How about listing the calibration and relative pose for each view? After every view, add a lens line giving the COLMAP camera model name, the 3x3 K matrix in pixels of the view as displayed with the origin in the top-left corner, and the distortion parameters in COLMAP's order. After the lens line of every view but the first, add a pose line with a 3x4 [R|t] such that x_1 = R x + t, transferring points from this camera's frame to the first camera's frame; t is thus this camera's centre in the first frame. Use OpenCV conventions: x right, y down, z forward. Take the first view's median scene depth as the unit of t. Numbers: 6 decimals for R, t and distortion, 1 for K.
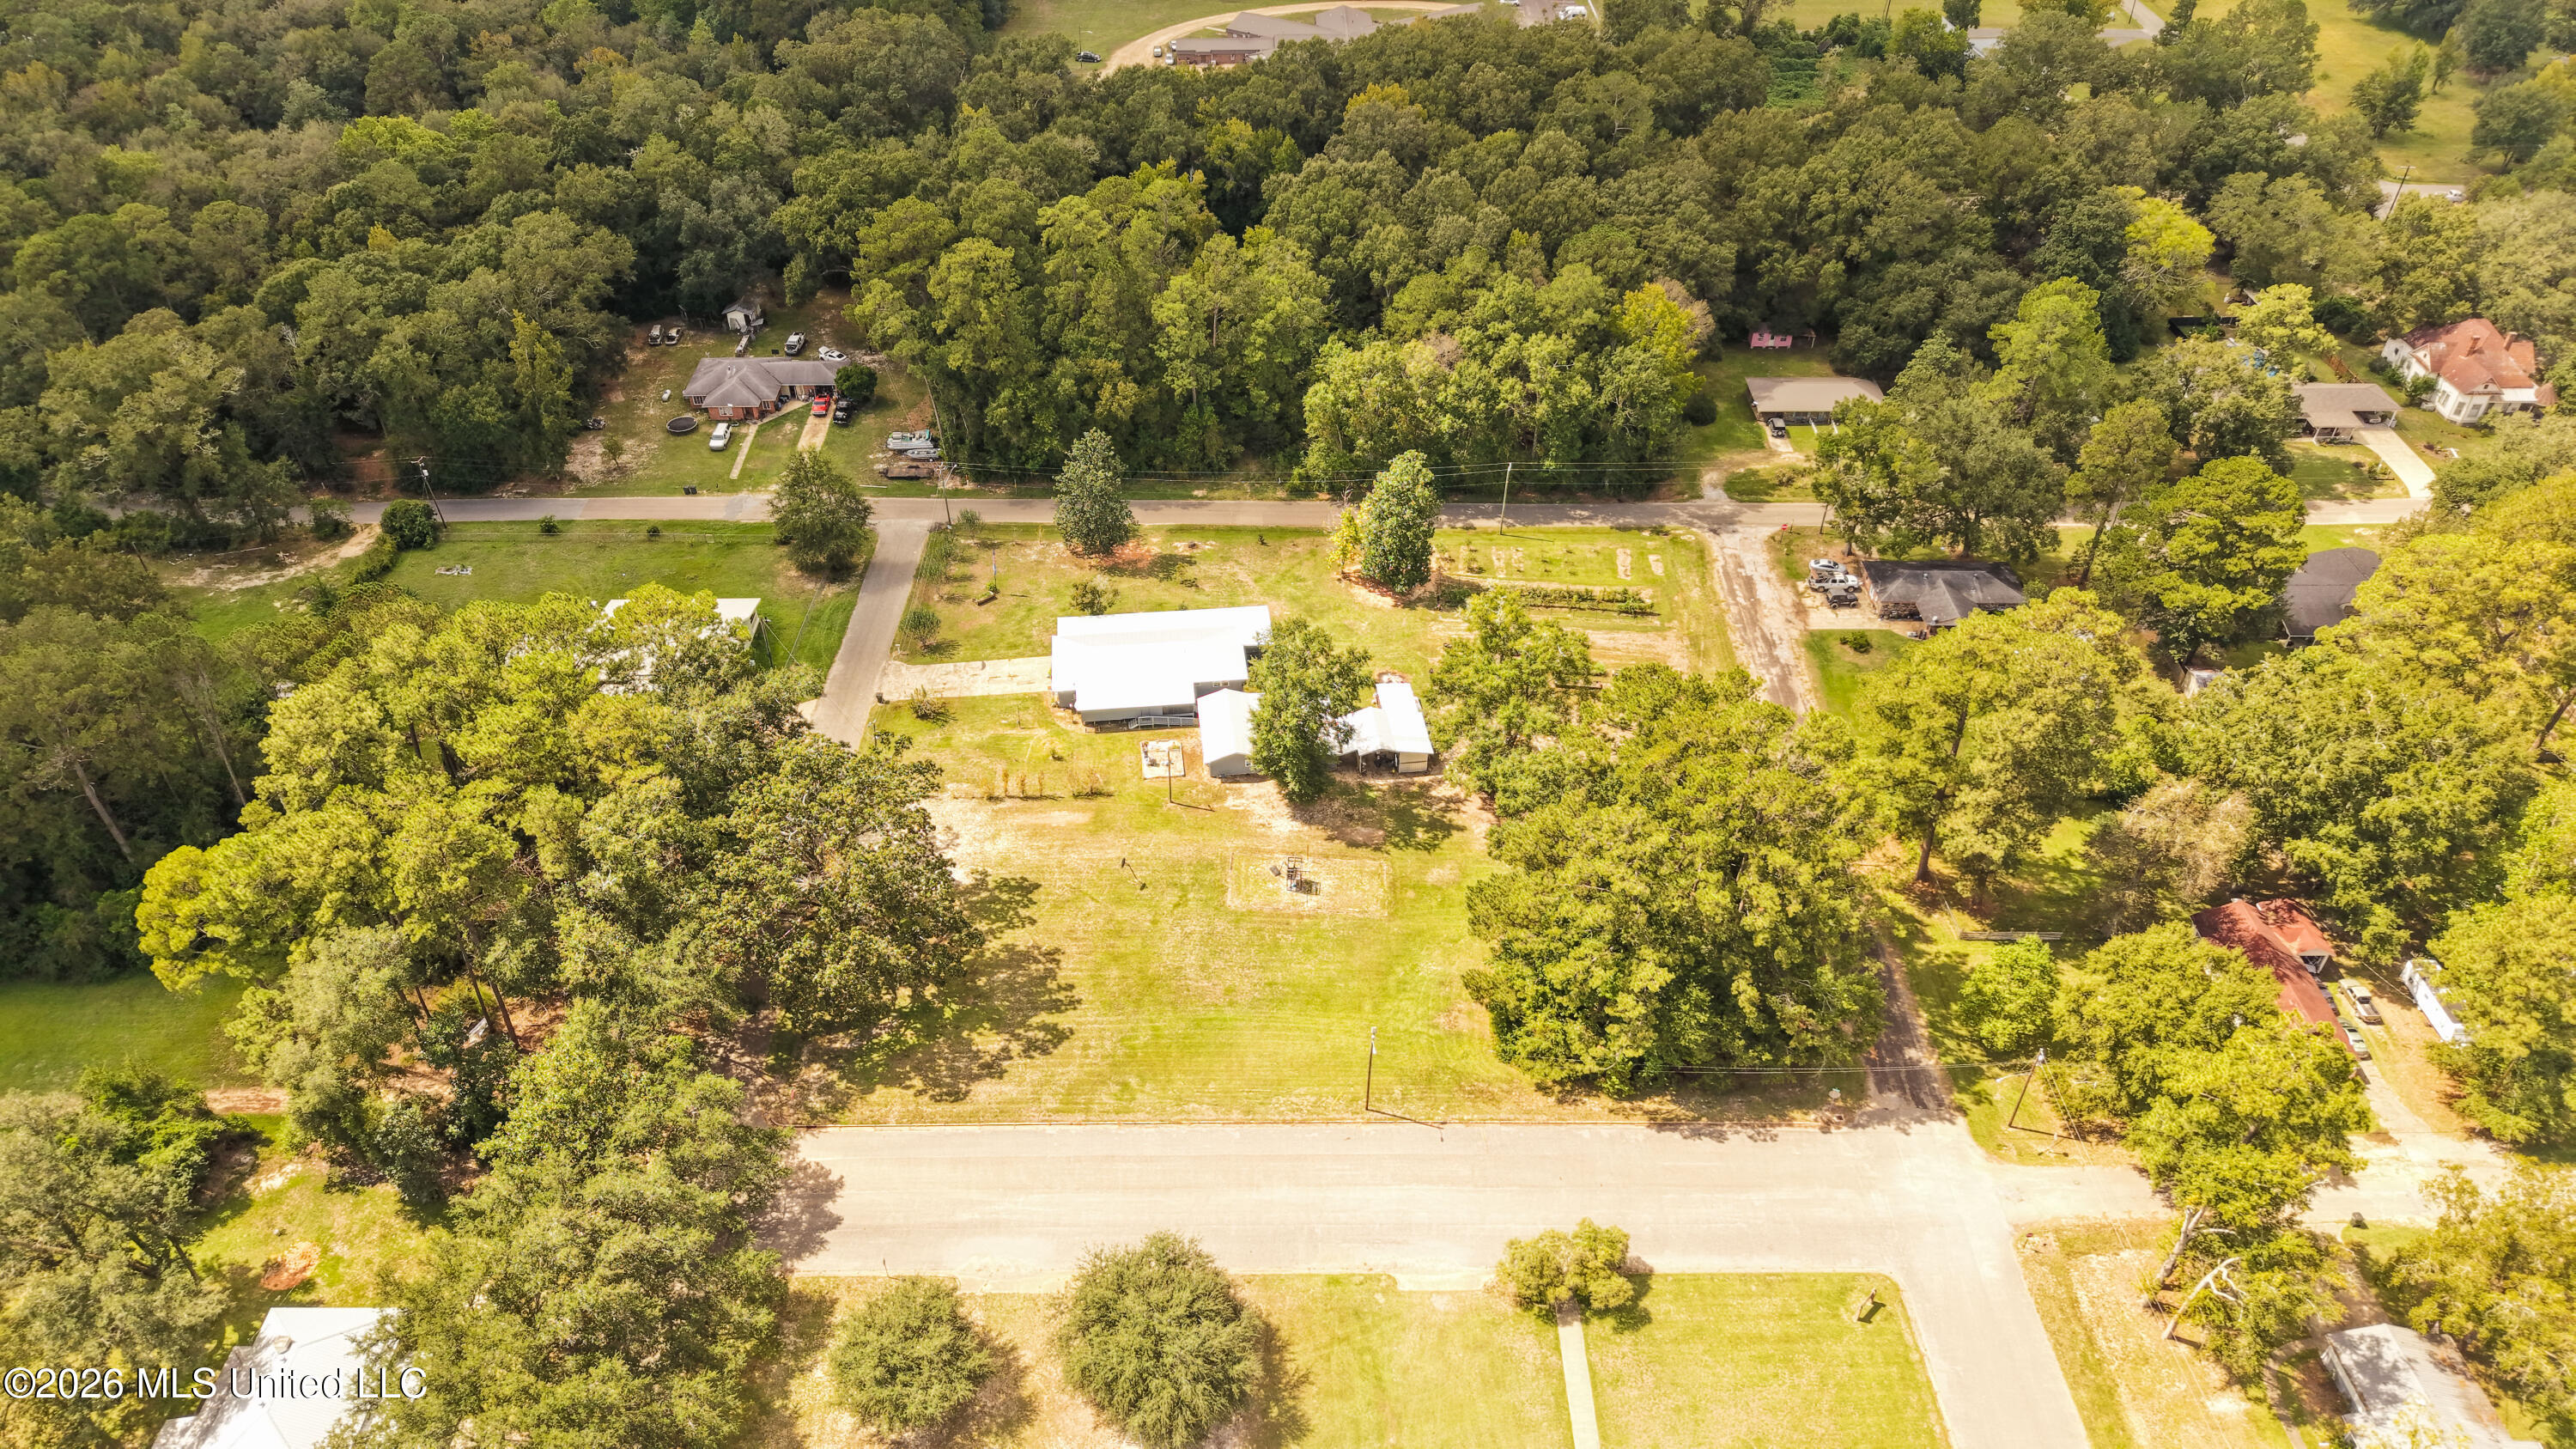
lens RADIAL K [[1735.4, 0, 1284.4], [0, 1735.4, 730.1], [0, 0, 1]] dist [0.016772, -0.011755]
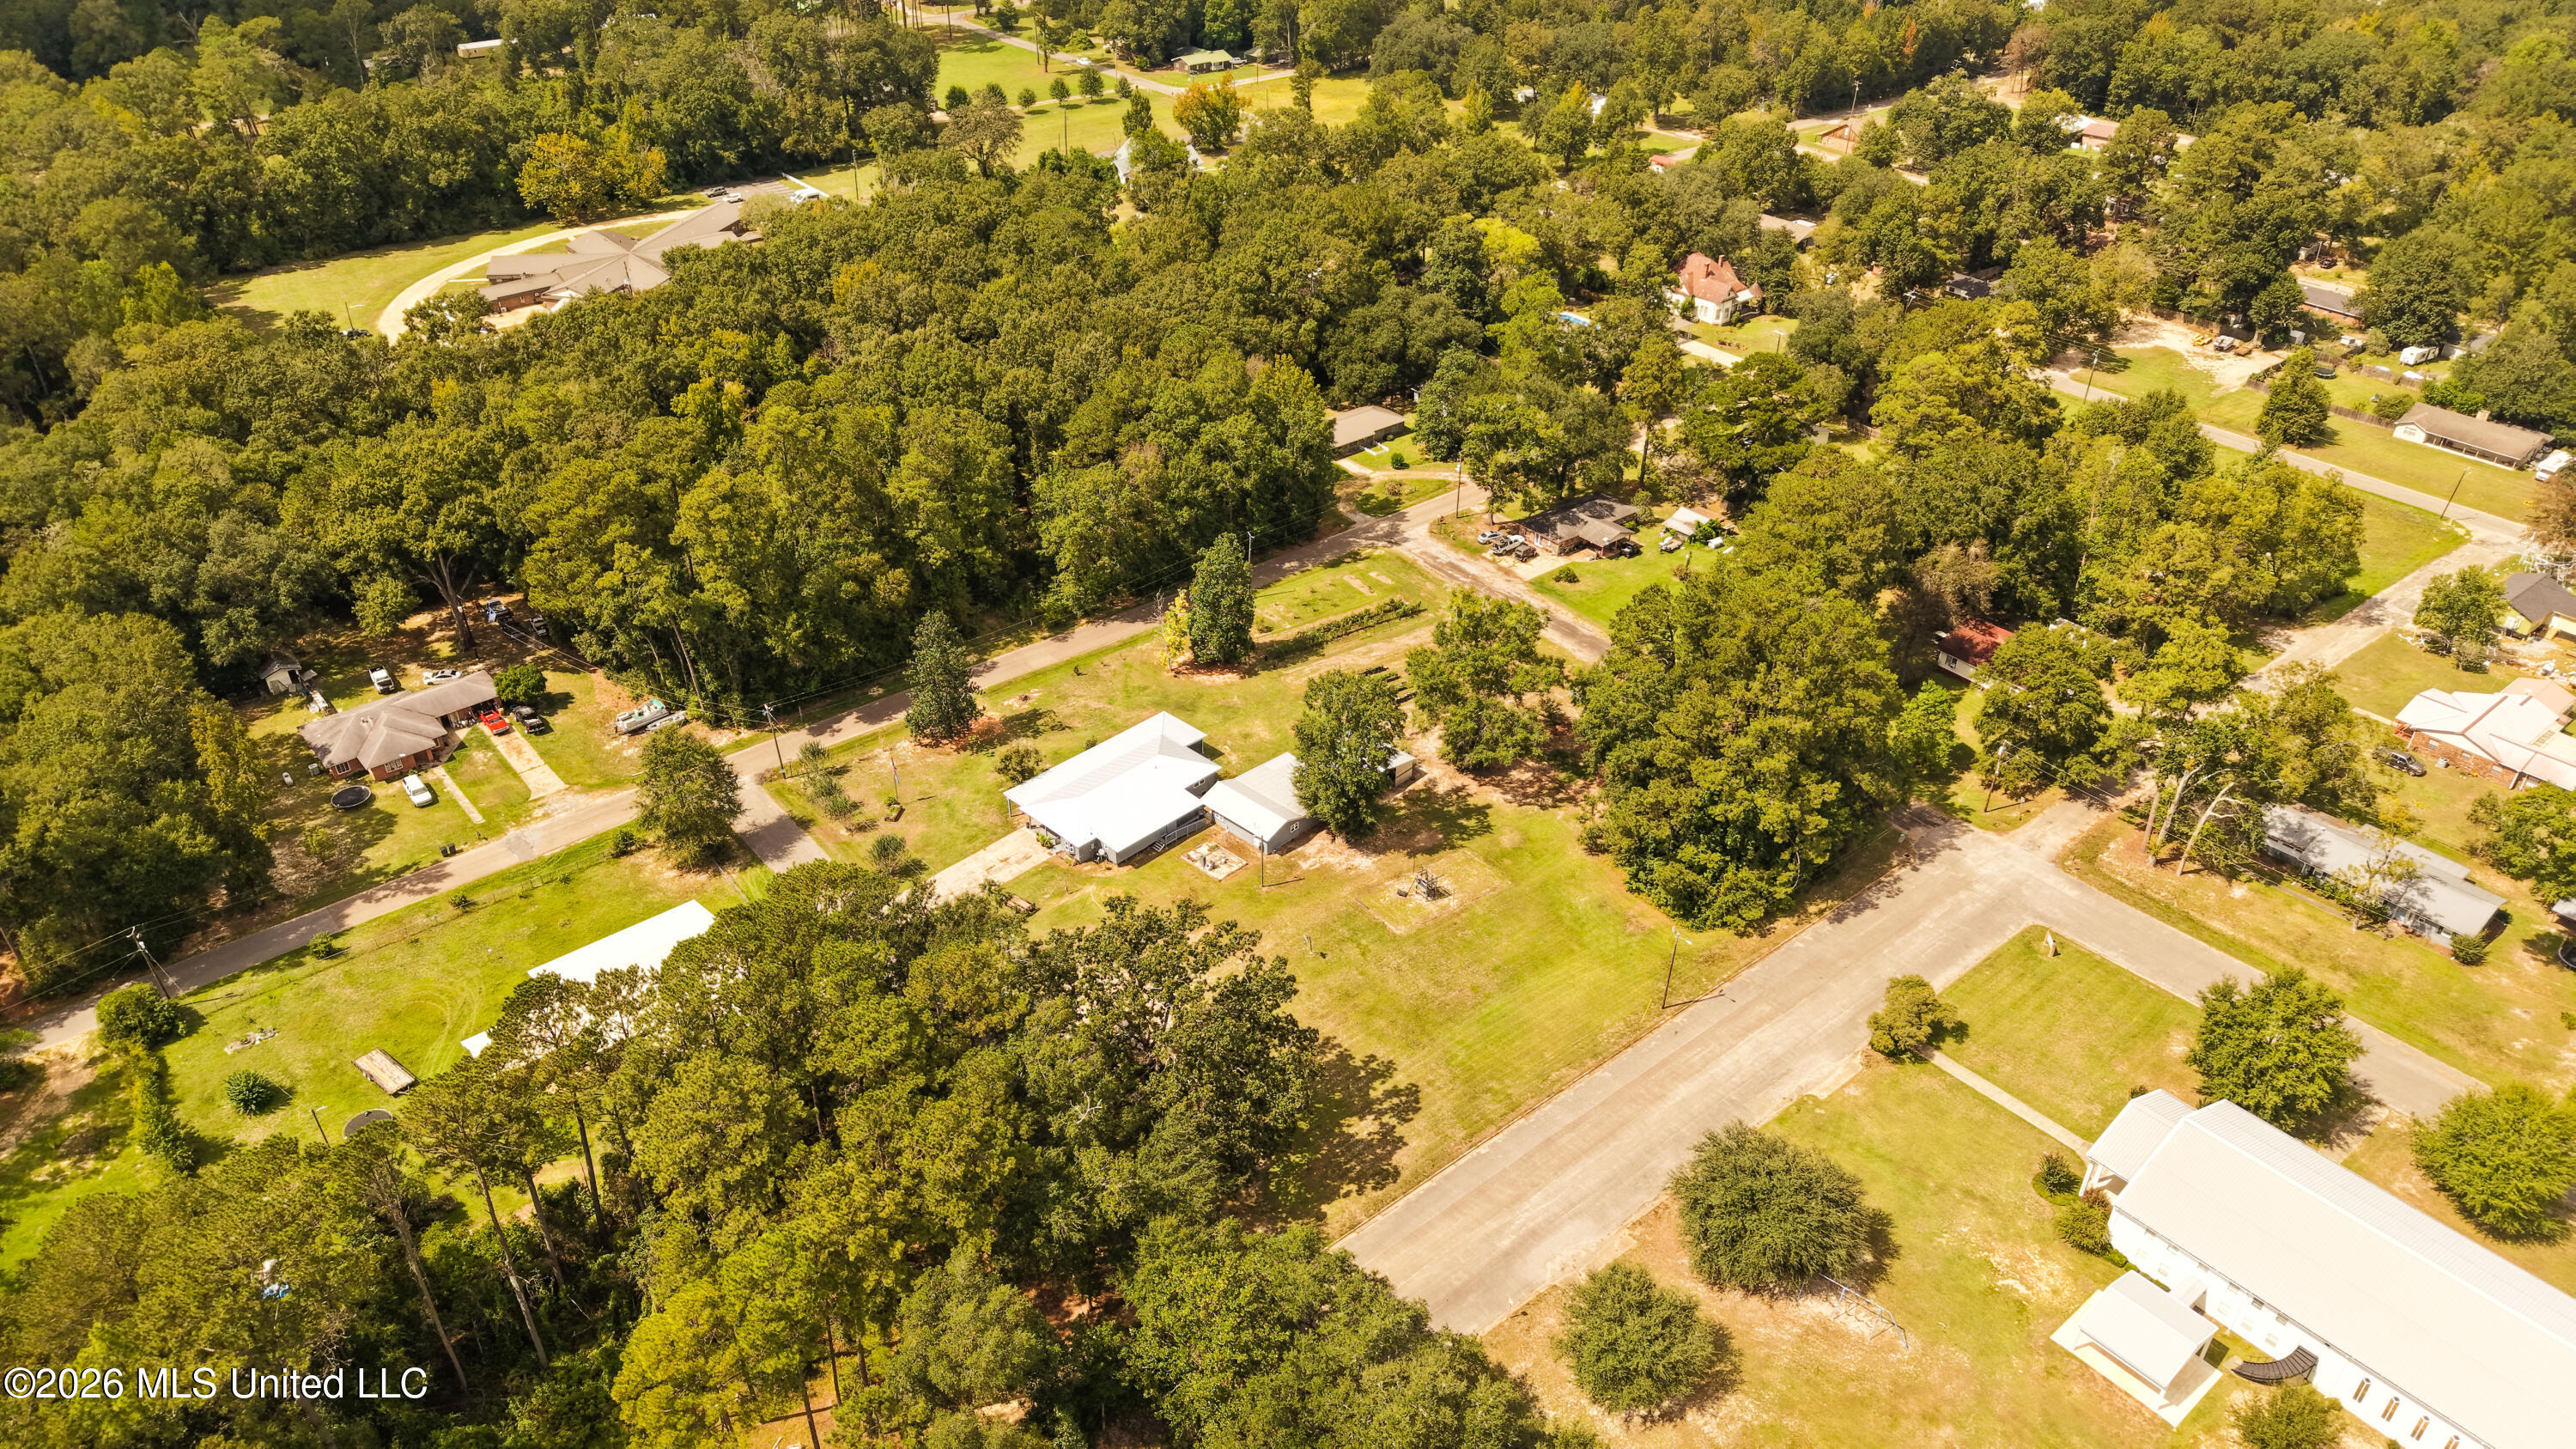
lens RADIAL K [[1735.4, 0, 1284.4], [0, 1735.4, 730.1], [0, 0, 1]] dist [0.016772, -0.011755]
pose [[0.772900, -0.344768, 0.532691, -0.574568], [0.394992, 0.918437, 0.021323, -0.061950], [-0.496595, 0.193928, 0.846041, 0.091429]]
